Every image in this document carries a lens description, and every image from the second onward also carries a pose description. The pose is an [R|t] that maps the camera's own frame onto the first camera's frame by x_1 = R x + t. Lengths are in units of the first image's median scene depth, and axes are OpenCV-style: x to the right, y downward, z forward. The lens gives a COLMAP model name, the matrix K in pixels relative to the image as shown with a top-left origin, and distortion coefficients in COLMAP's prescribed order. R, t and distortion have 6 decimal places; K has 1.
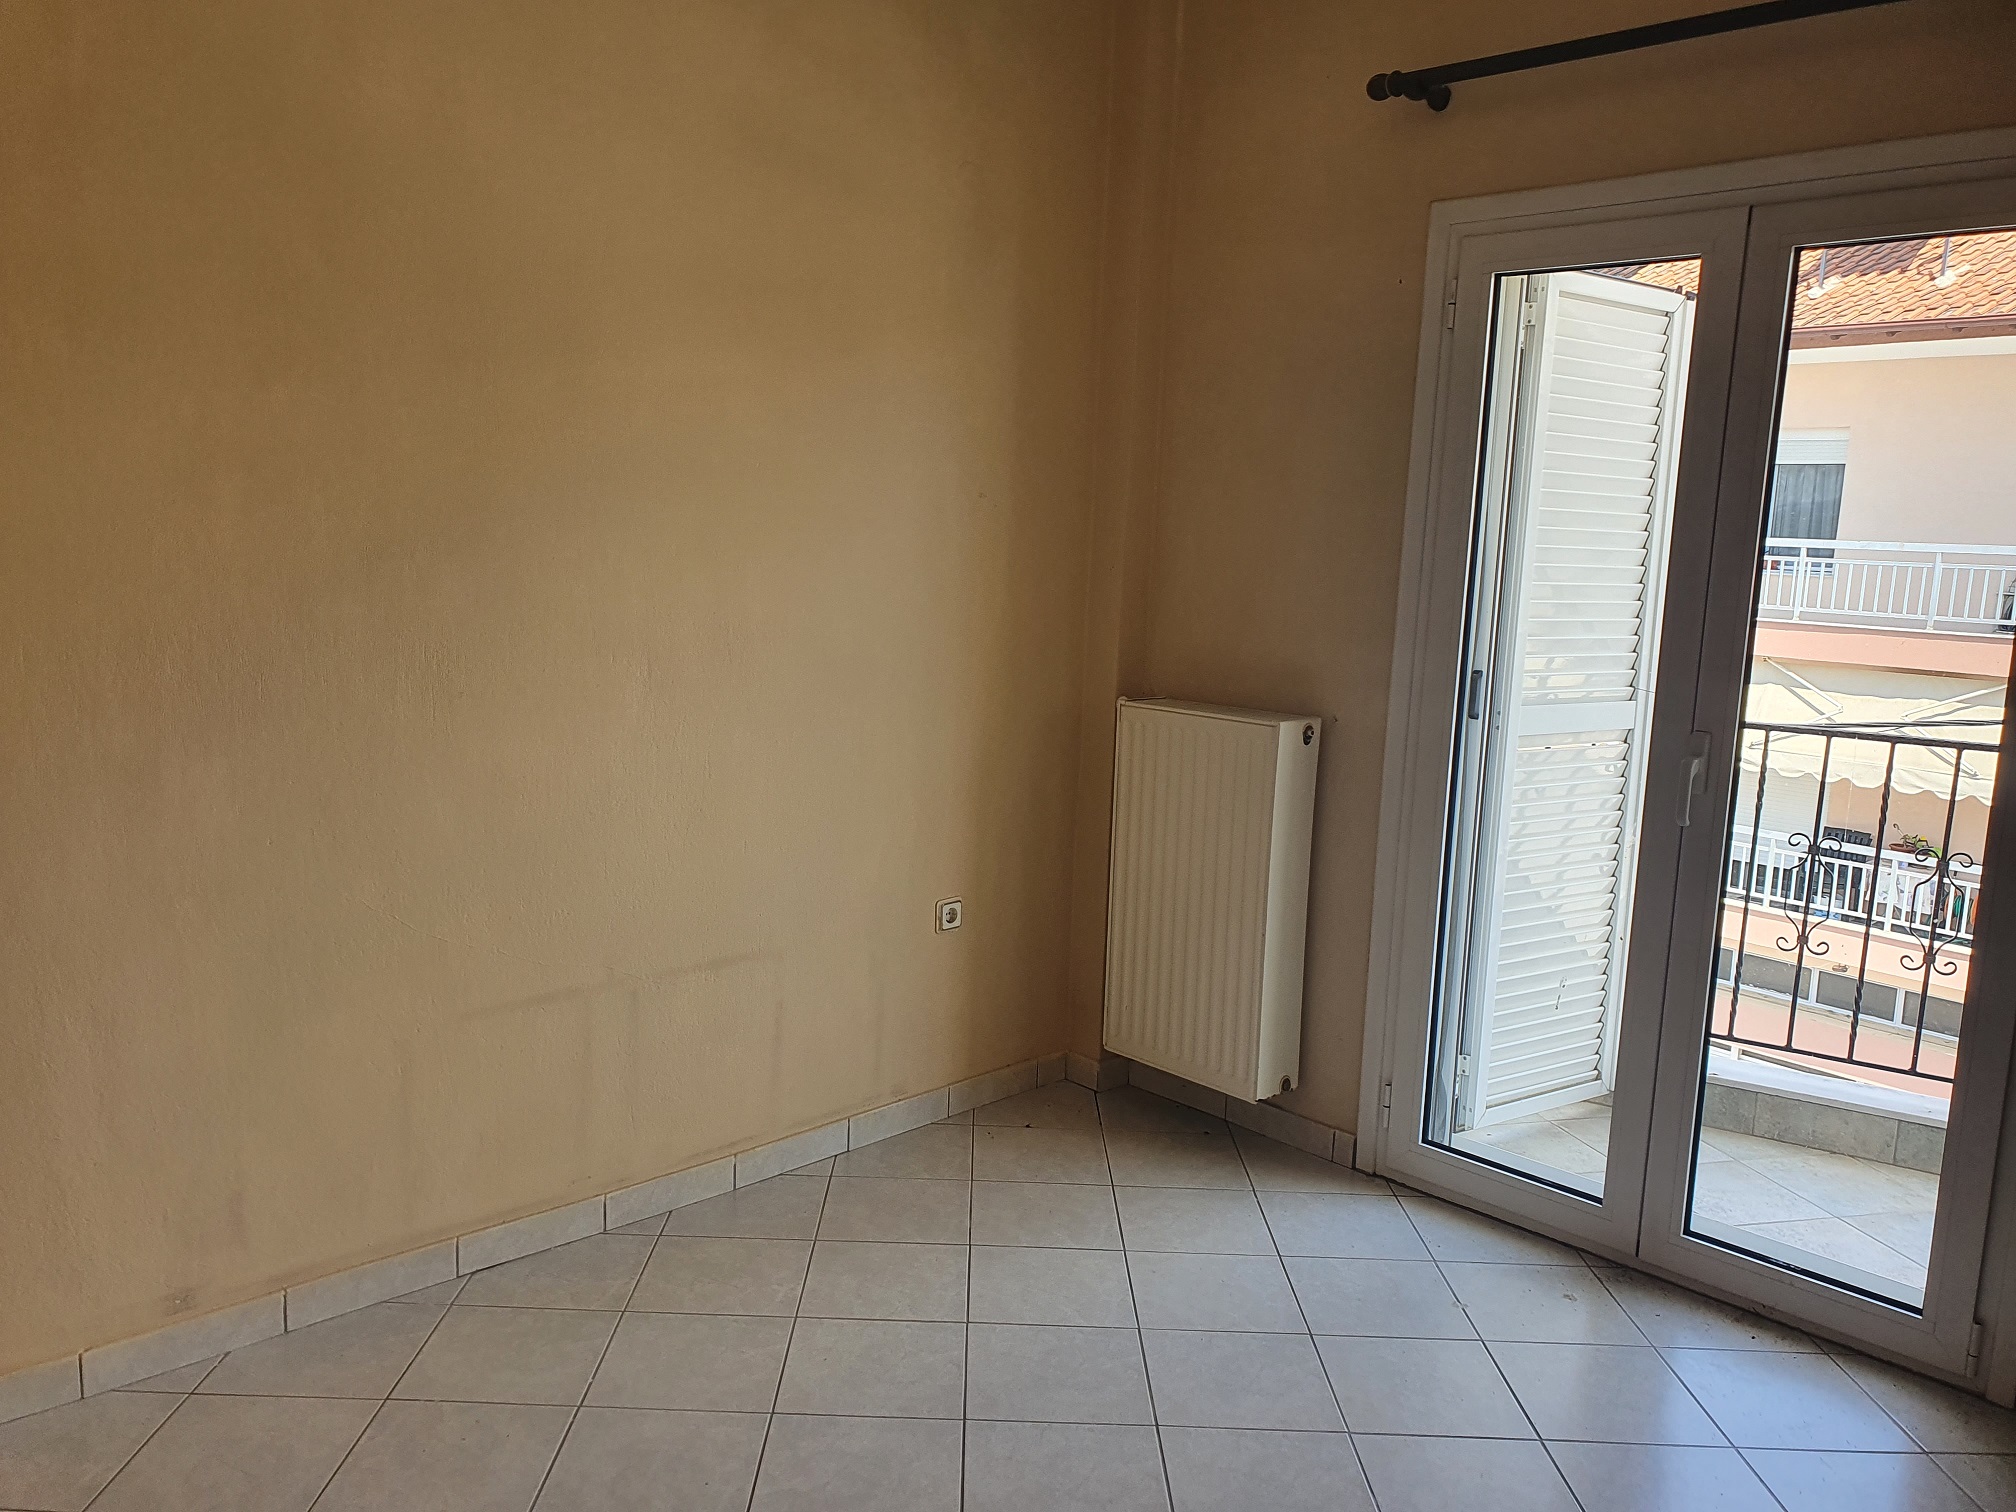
lens RADIAL K [[1523.3, 0, 1004.7], [0, 1523.3, 758.1], [0, 0, 1]] dist [0.032430, 0.000324]
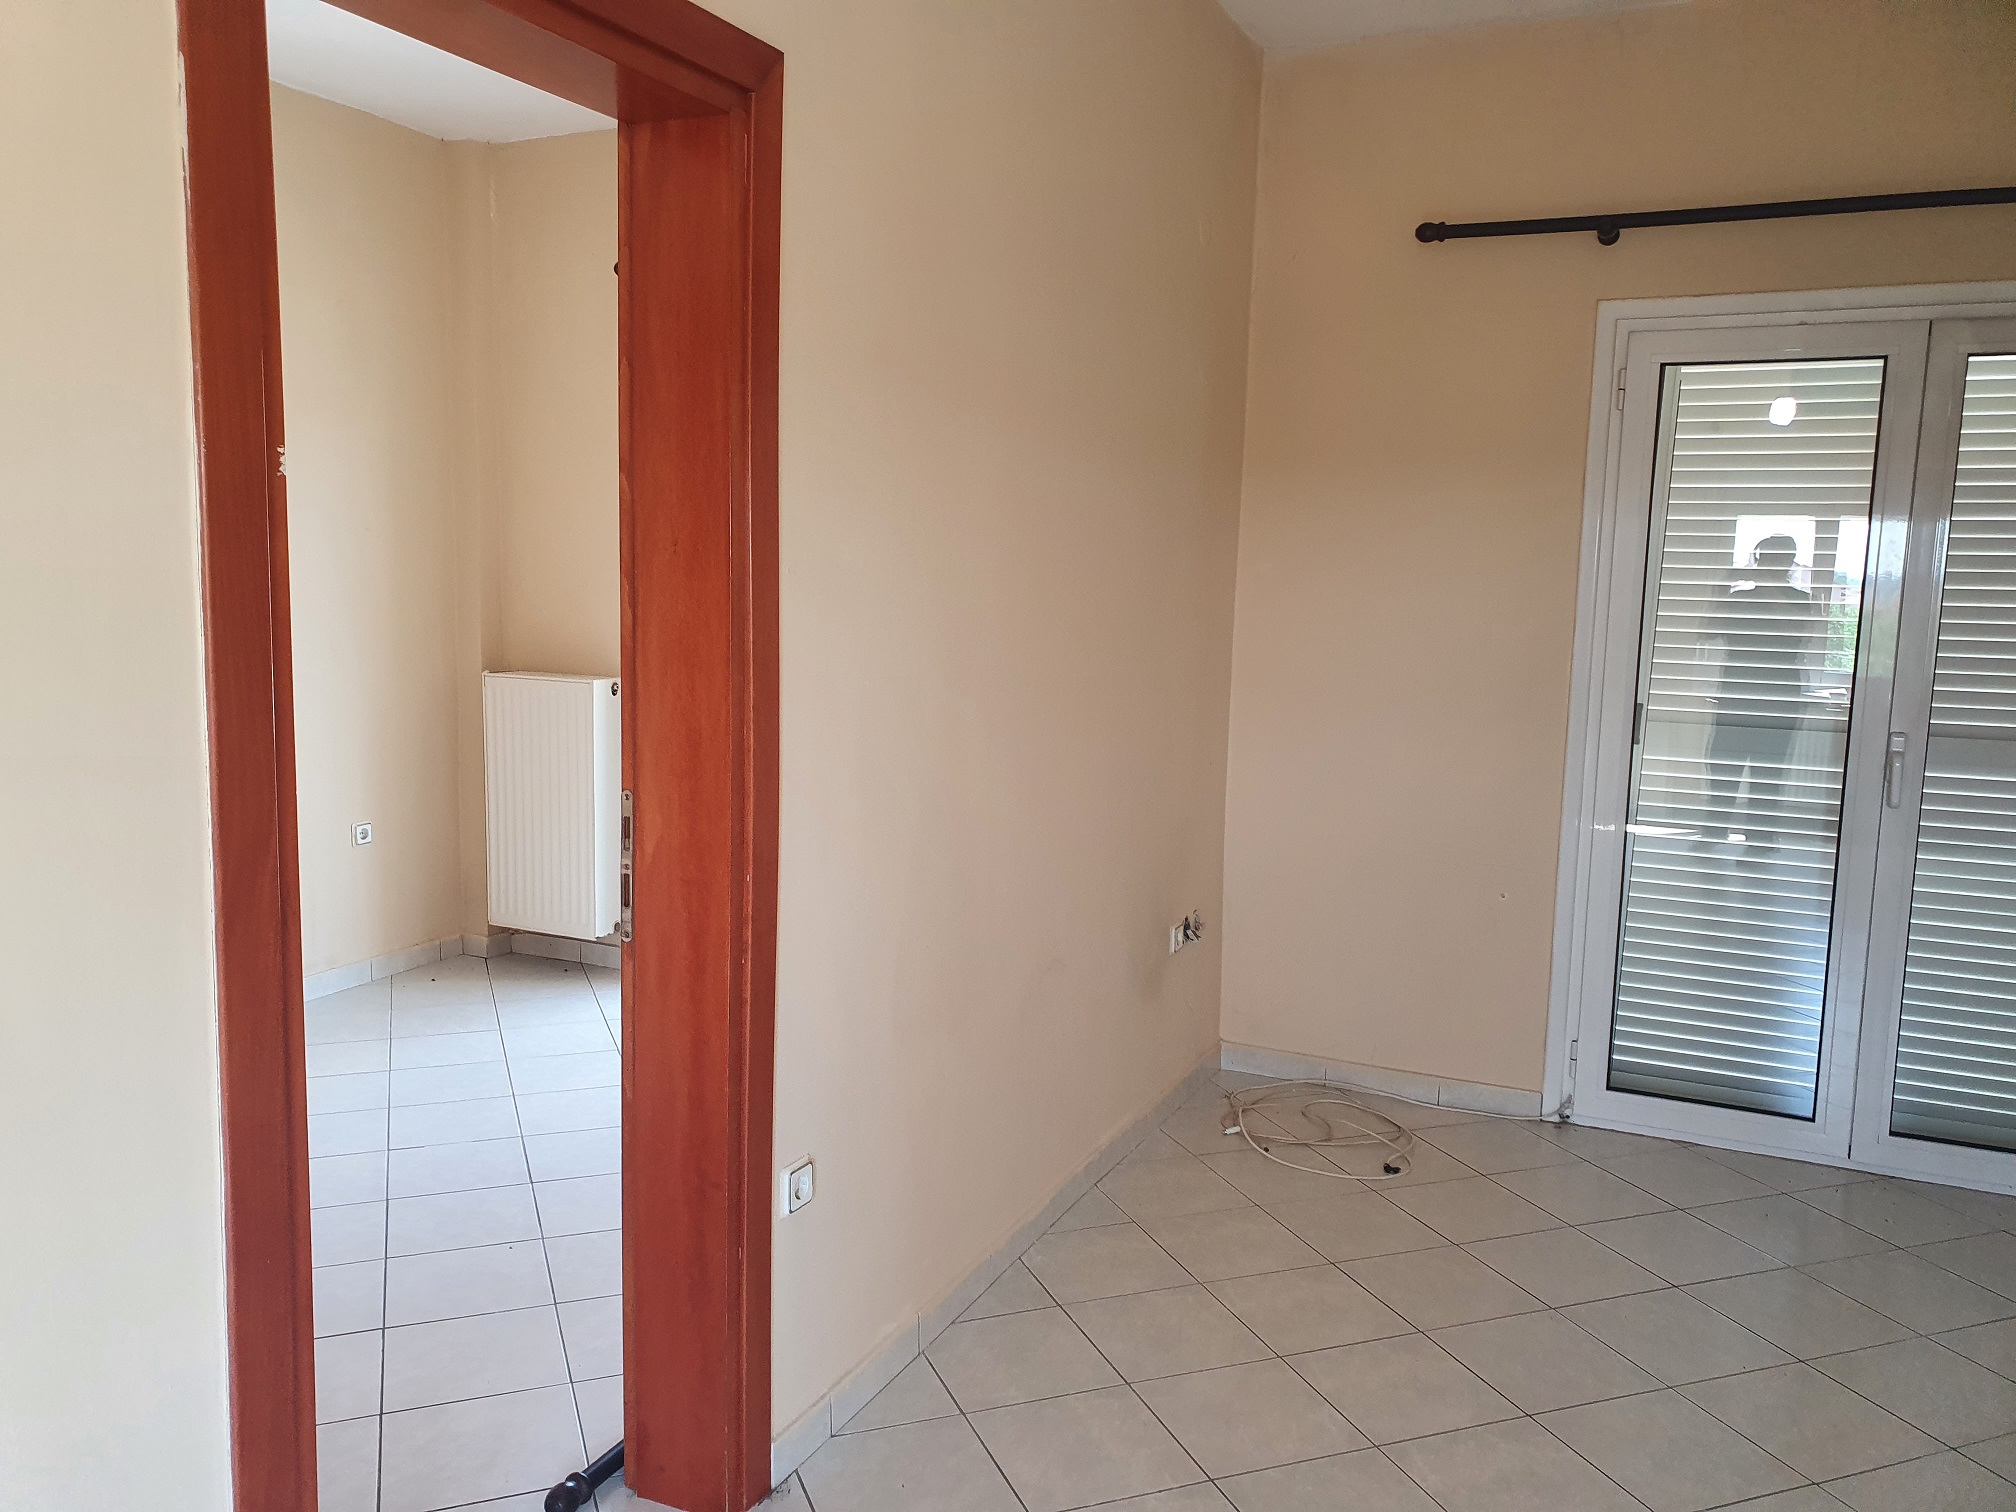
lens RADIAL K [[1523.3, 0, 1008.7], [0, 1523.3, 762.1], [0, 0, 1]] dist [0.032430, 0.000324]
pose [[0.933563, -0.056722, 0.353896, 0.023136], [0.061823, 0.998082, -0.003115, 0.081212], [-0.353041, 0.024787, 0.935280, -0.514940]]
